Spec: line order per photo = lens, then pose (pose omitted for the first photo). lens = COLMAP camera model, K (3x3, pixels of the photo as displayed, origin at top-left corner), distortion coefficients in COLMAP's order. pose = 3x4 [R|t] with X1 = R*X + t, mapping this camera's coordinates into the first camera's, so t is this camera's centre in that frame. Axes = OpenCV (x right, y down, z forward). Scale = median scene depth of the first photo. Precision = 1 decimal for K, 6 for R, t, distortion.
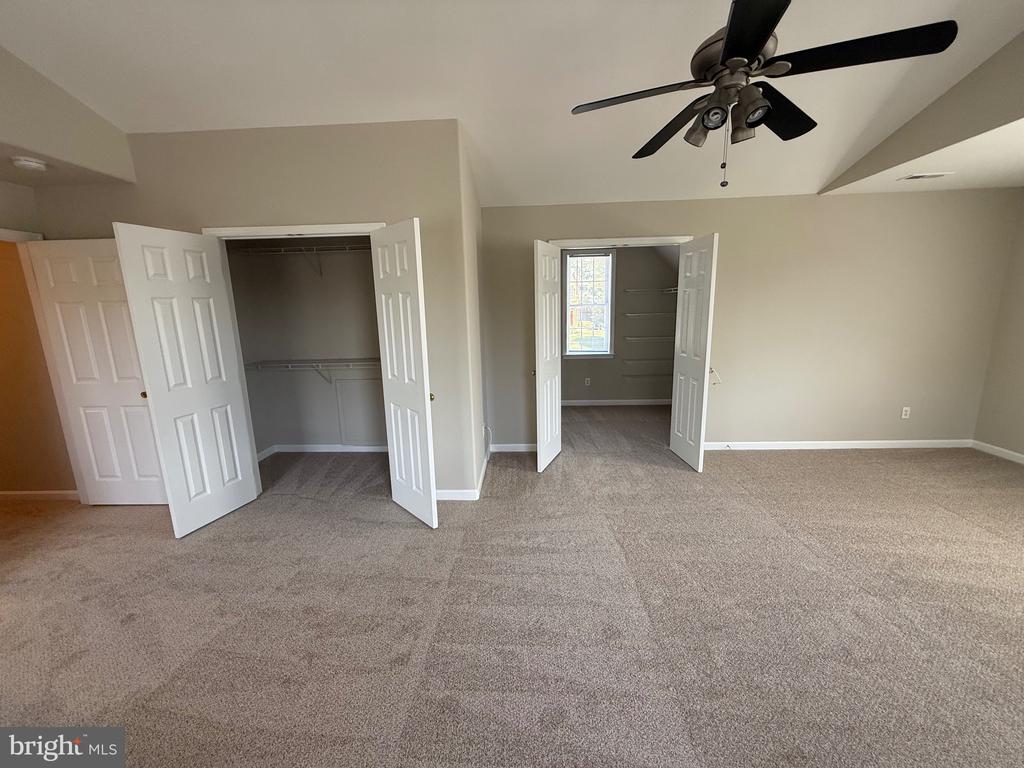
lens RADIAL K [[407.9, 0, 512.0], [0, 407.9, 384.0], [0, 0, 1]] dist [-0.002215, 0.000140]
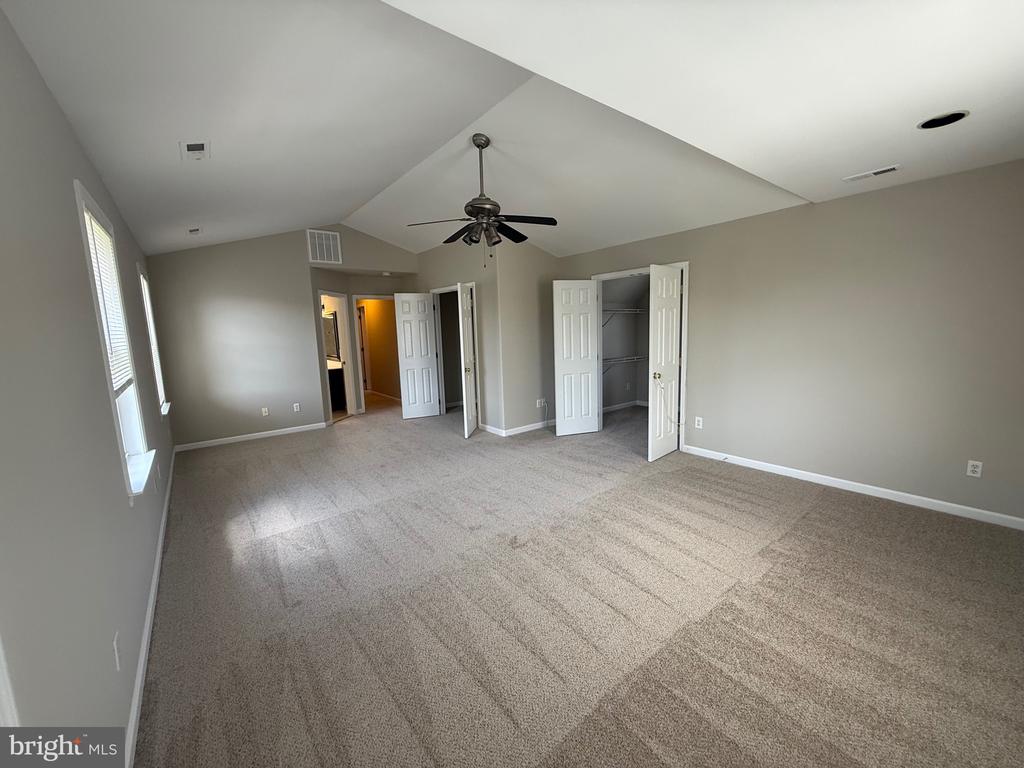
lens RADIAL K [[407.9, 0, 512.0], [0, 407.9, 384.0], [0, 0, 1]] dist [-0.002215, 0.000140]
pose [[0.652770, 0.112365, -0.749177, 1.219228], [-0.123359, 0.991505, 0.041226, -0.009301], [0.747445, 0.065507, 0.661086, -0.127156]]
